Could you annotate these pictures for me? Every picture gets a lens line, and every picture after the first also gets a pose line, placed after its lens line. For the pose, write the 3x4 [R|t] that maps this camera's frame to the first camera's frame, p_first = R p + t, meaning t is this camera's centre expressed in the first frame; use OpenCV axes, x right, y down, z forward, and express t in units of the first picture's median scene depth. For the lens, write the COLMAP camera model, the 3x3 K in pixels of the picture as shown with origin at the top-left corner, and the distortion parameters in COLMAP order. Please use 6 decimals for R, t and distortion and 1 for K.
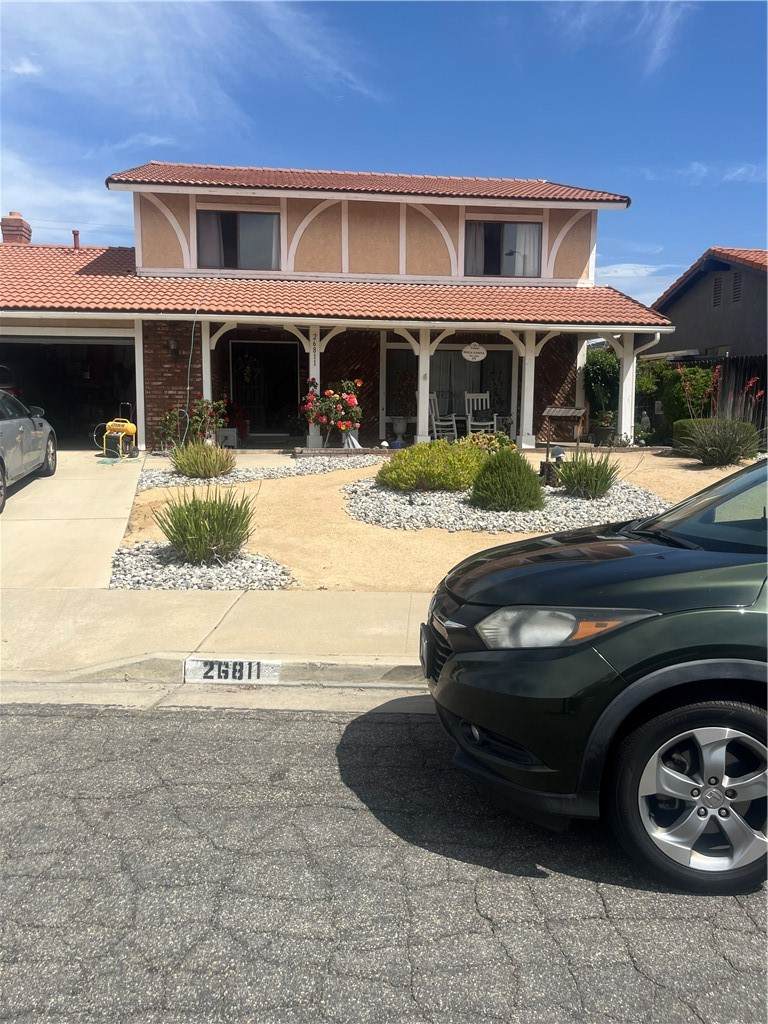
lens RADIAL K [[775.9, 0, 367.7], [0, 775.9, 512.0], [0, 0, 1]] dist [0.063016, -0.102680]
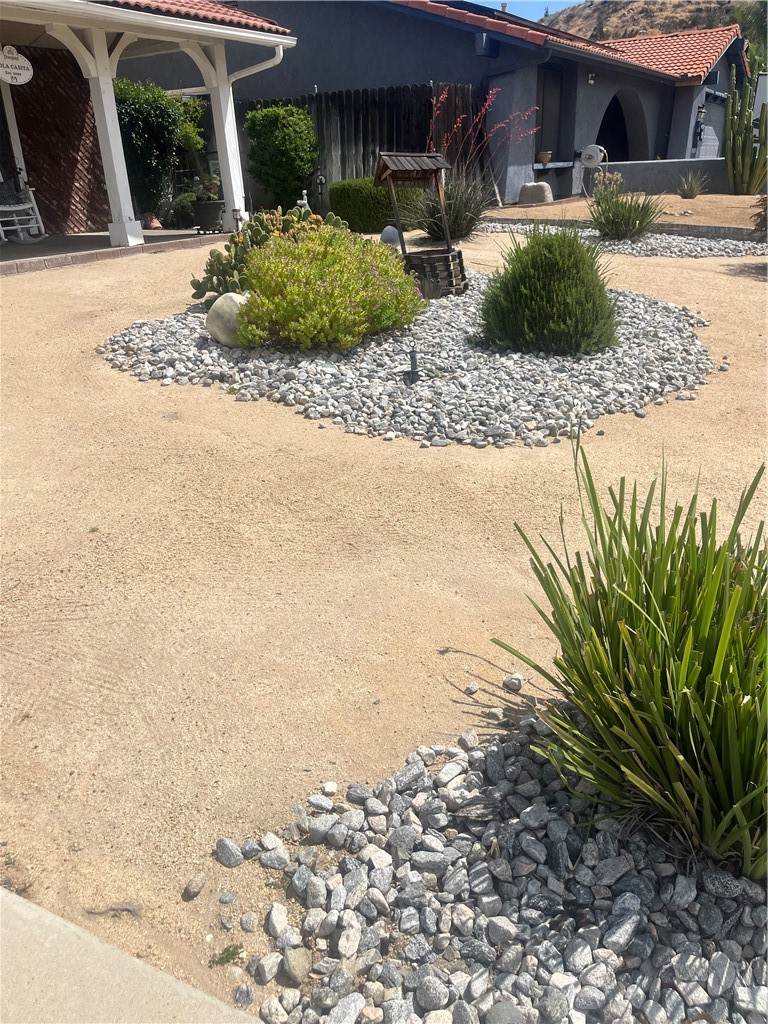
lens RADIAL K [[775.9, 0, 367.7], [0, 775.9, 512.0], [0, 0, 1]] dist [0.063016, -0.102680]
pose [[0.611694, -0.345411, 0.711703, -0.196559], [0.151698, 0.934163, 0.322997, -0.055476], [-0.776414, -0.089611, 0.623820, 0.452914]]
